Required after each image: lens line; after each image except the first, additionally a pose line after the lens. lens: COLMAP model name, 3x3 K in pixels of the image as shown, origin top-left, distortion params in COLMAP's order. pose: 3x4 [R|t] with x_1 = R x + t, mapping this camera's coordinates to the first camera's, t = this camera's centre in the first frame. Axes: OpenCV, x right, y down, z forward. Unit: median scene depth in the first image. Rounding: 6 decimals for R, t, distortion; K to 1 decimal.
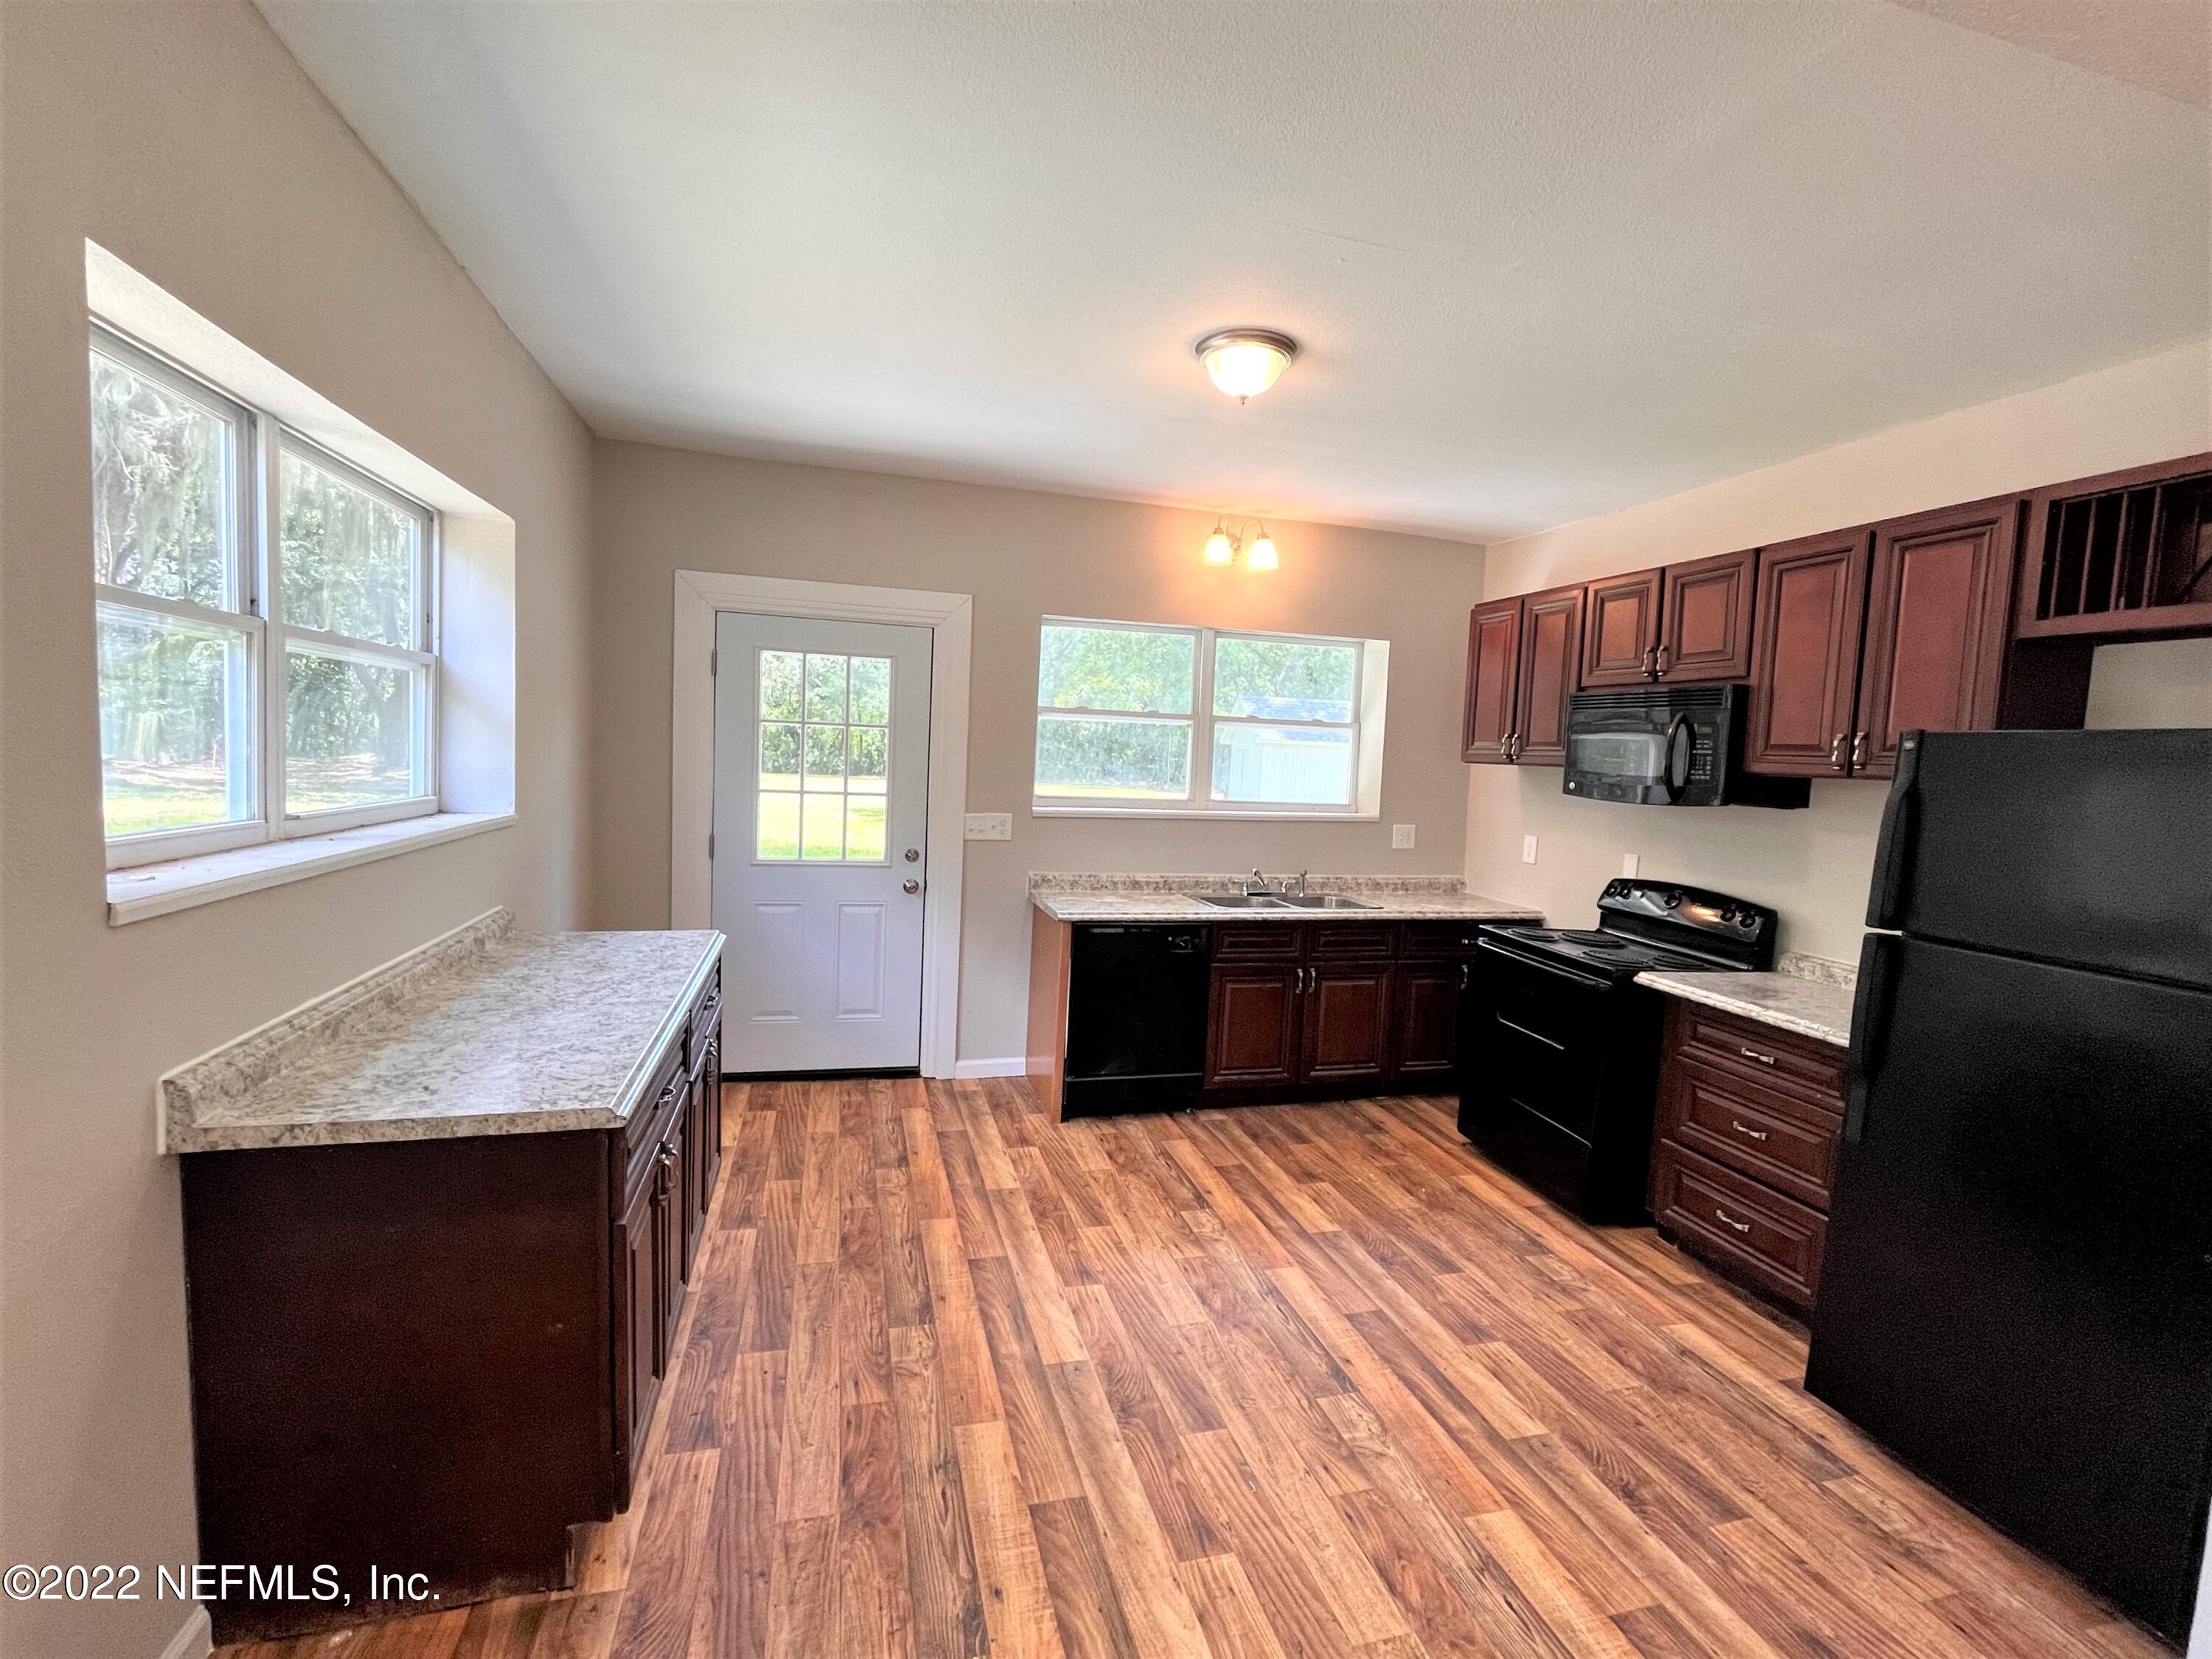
lens RADIAL K [[982.0, 0, 1112.2], [0, 982.0, 828.6], [0, 0, 1]] dist [-0.004667, -0.000128]
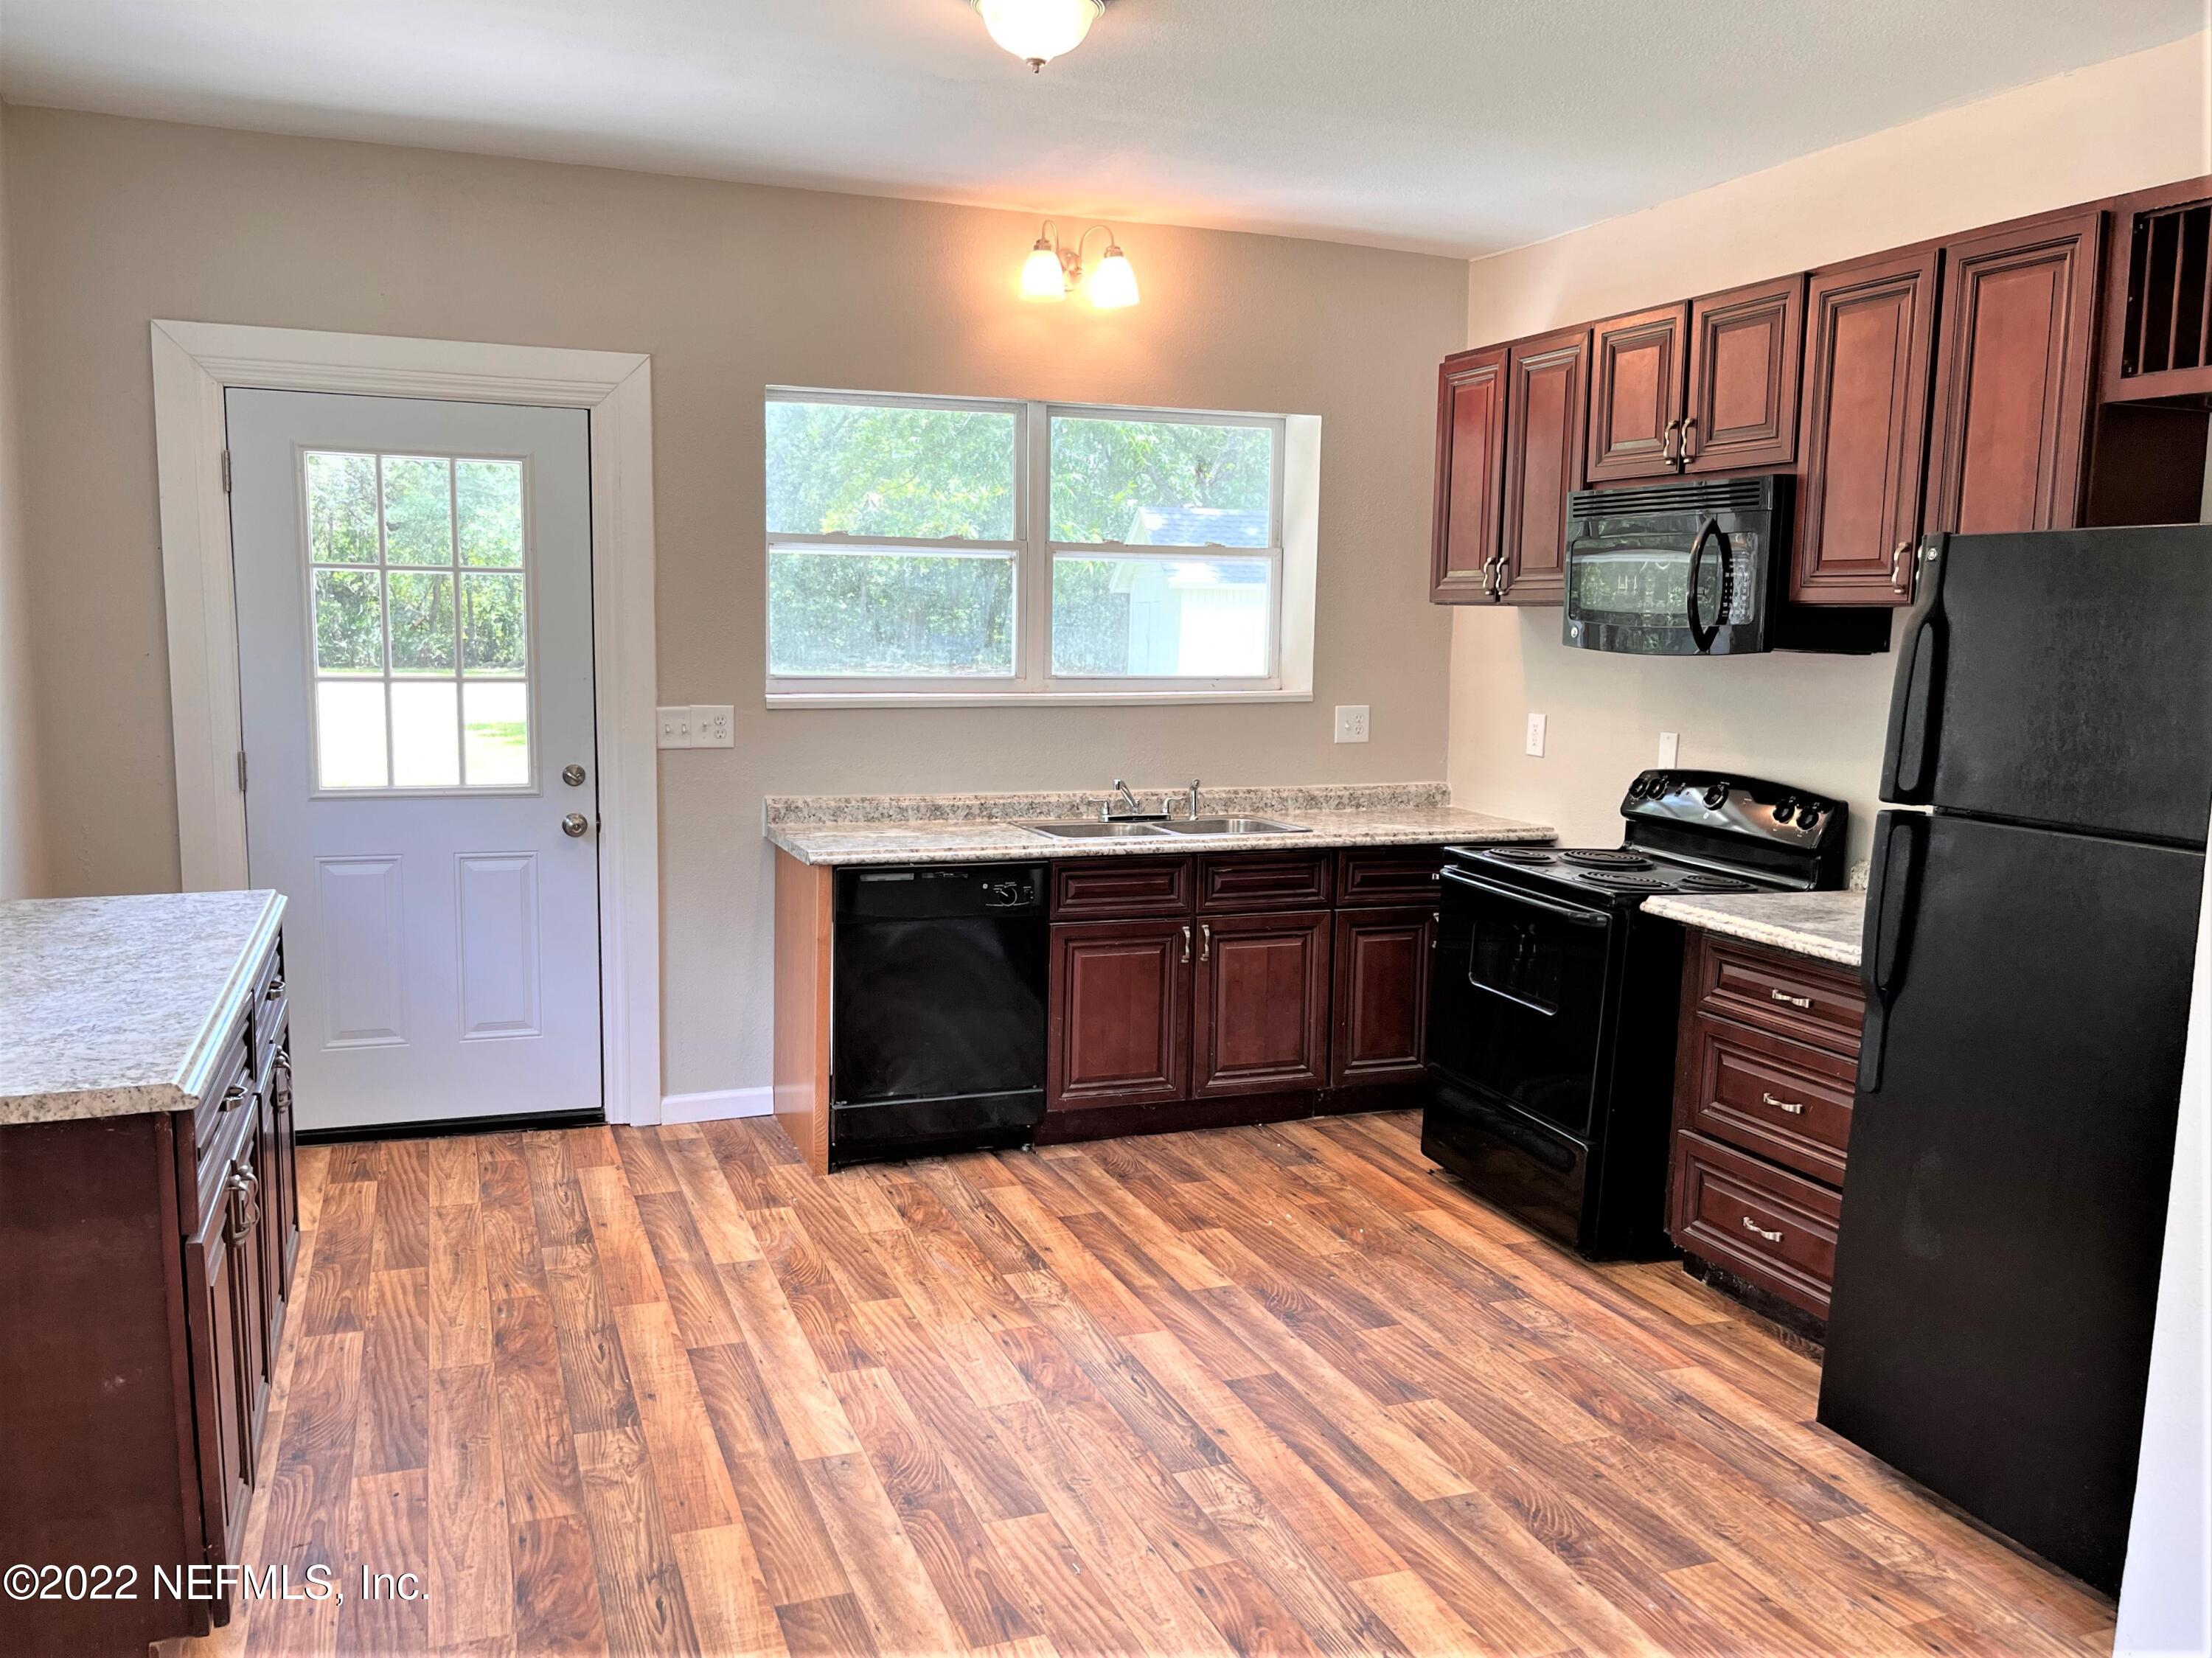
lens RADIAL K [[1732.2, 0, 1087.2], [0, 1732.2, 858.5], [0, 0, 1]] dist [0.026119, -0.002606]
pose [[0.995727, -0.039632, 0.083407, 0.042960], [0.034205, 0.997265, 0.065516, 0.027281], [-0.085775, -0.062383, 0.994360, -0.207106]]
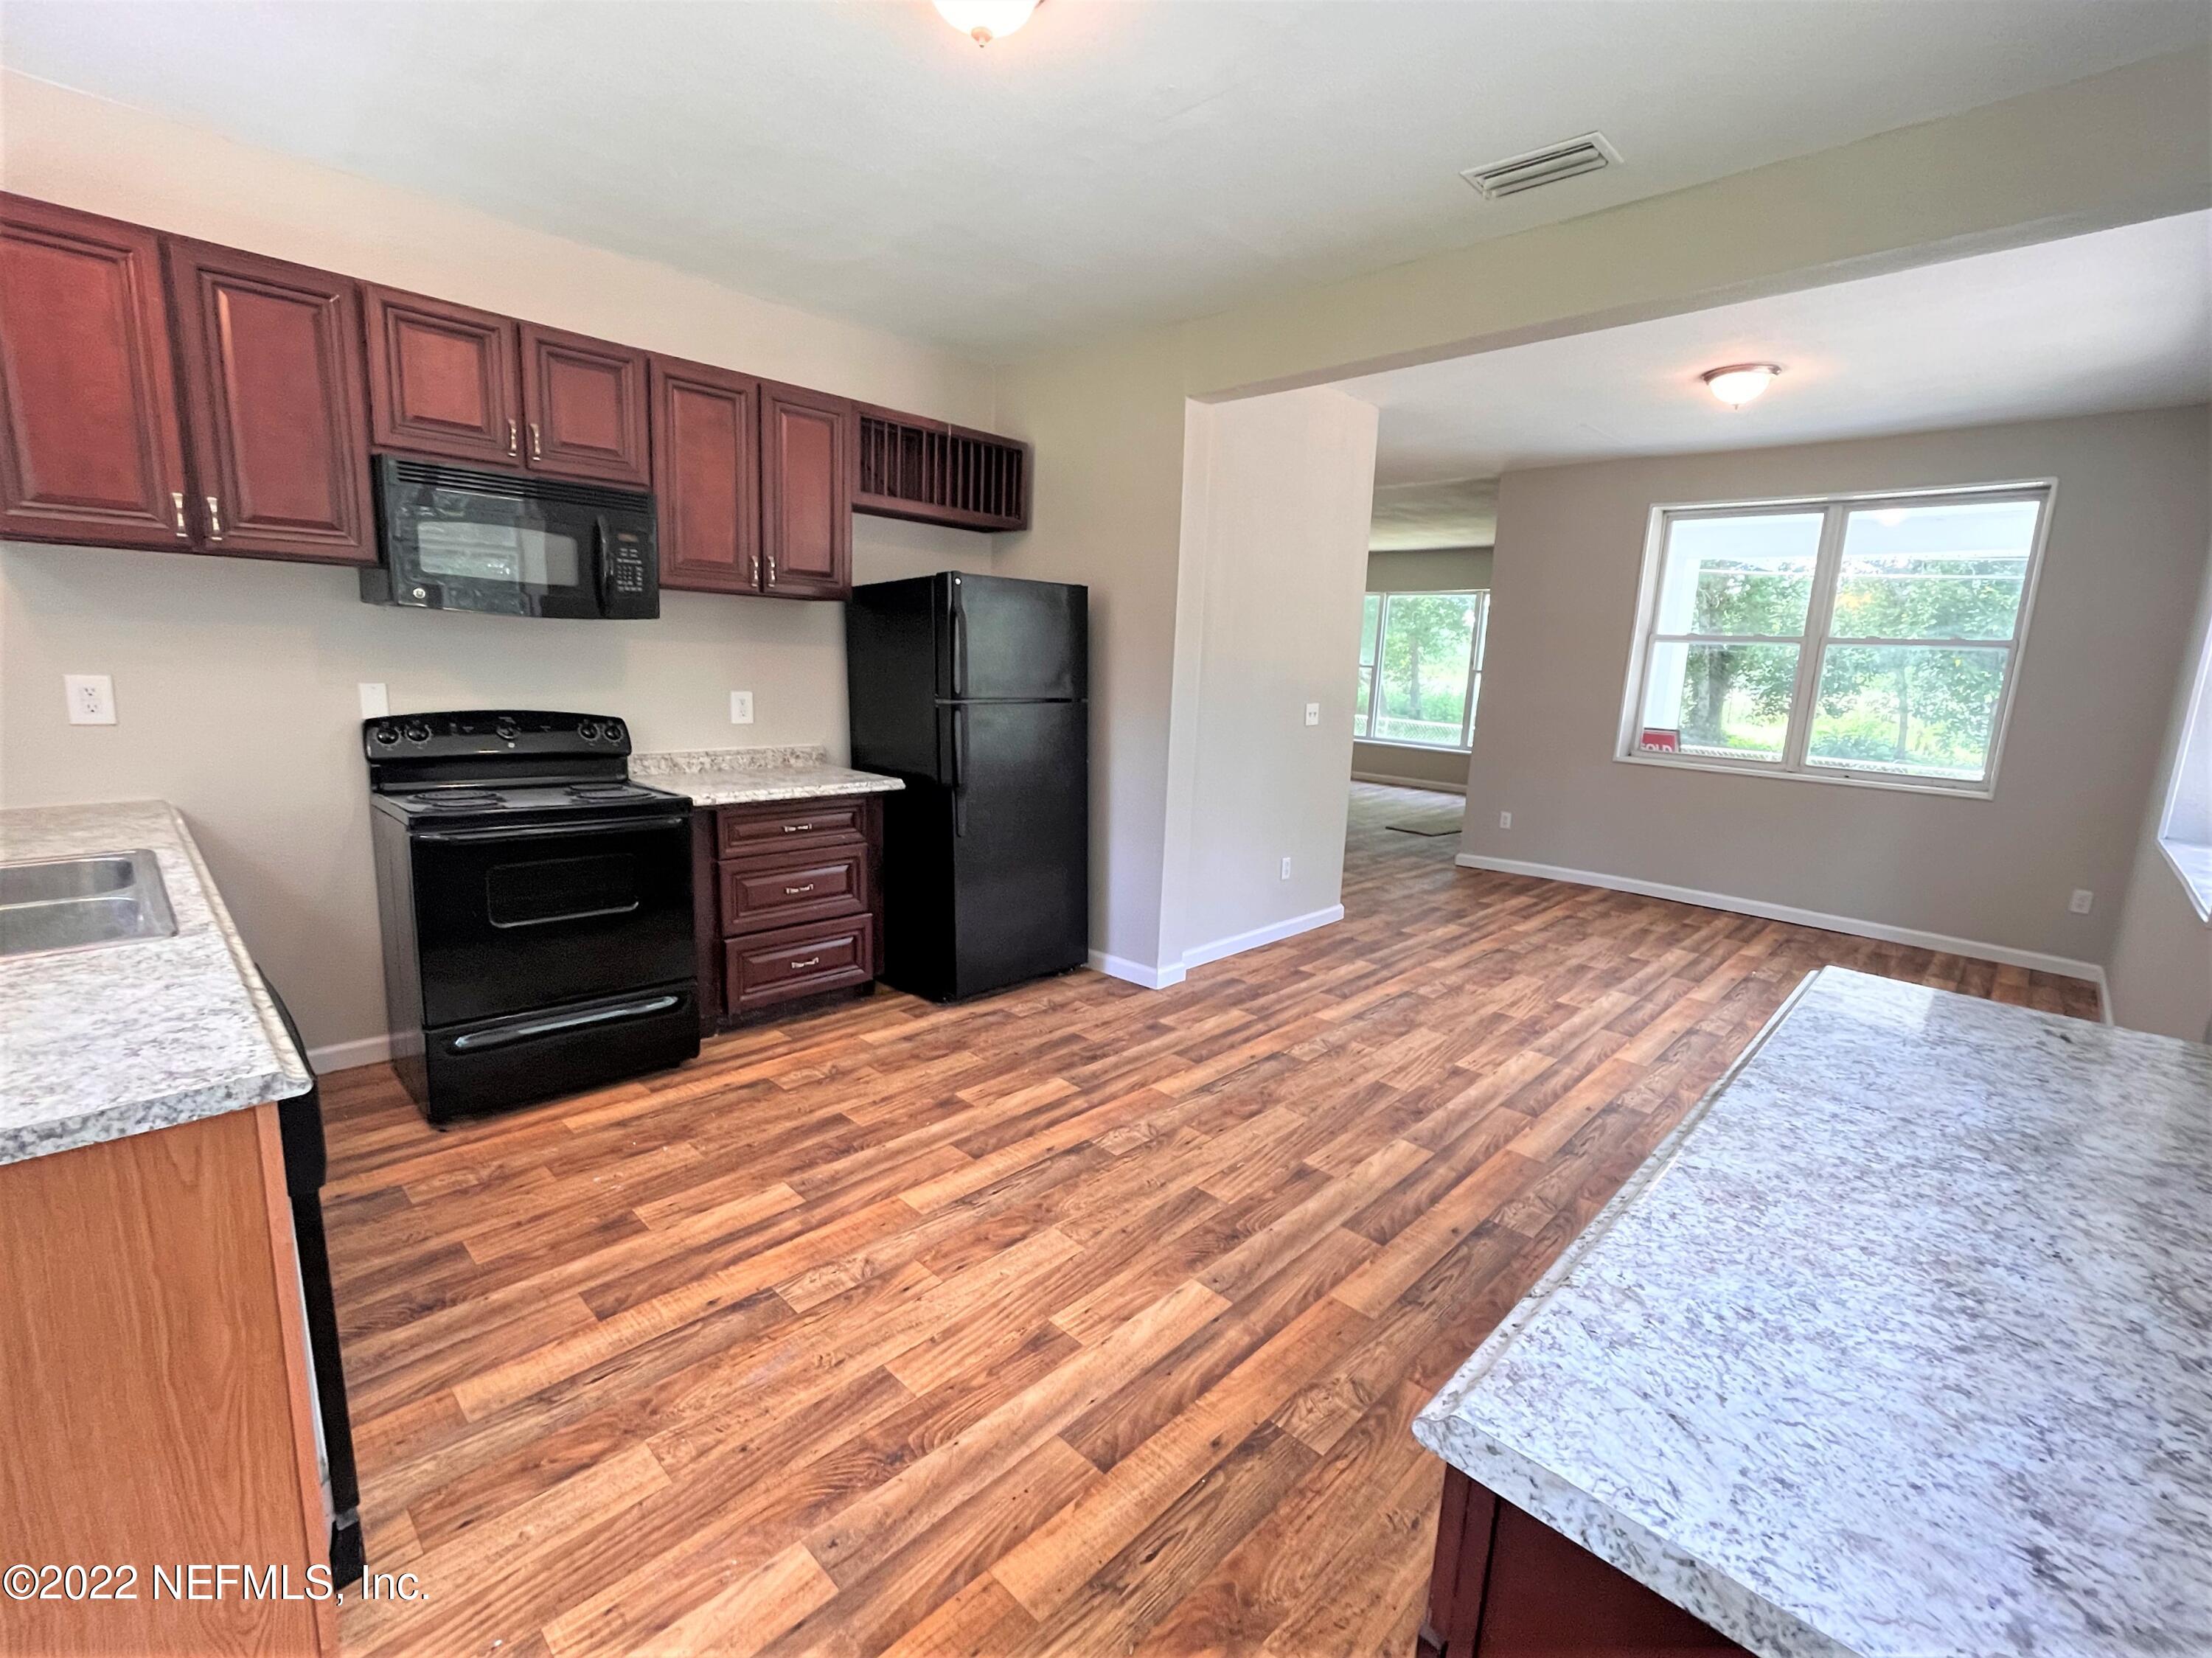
lens RADIAL K [[982.0, 0, 1112.2], [0, 982.0, 828.1], [0, 0, 1]] dist [-0.004667, -0.000128]
pose [[-0.507560, -0.221448, 0.832673, -0.543812], [0.000263, 0.966368, 0.257164, -0.080265], [-0.861616, 0.130746, -0.490431, 1.218332]]
